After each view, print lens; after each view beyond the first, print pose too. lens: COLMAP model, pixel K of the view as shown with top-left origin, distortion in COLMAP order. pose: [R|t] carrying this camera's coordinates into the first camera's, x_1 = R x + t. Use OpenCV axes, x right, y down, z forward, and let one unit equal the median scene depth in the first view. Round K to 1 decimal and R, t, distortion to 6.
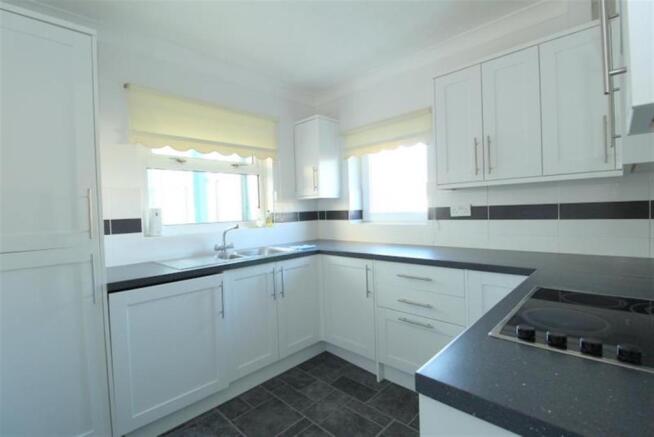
lens RADIAL K [[305.3, 0, 325.6], [0, 305.3, 217.6], [0, 0, 1]] dist [0.000653, -0.000507]
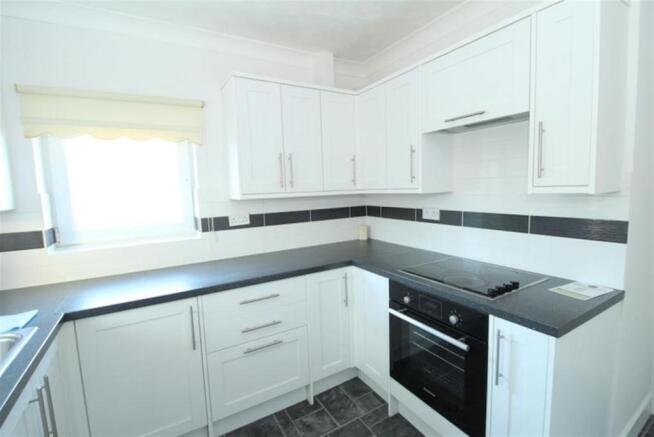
lens RADIAL K [[305.3, 0, 326.1], [0, 305.3, 217.0], [0, 0, 1]] dist [0.000653, -0.000507]
pose [[0.272870, -0.073656, 0.959227, -0.441739], [0.048759, 0.996842, 0.062674, -0.082120], [-0.960814, 0.029669, 0.275600, 0.478312]]
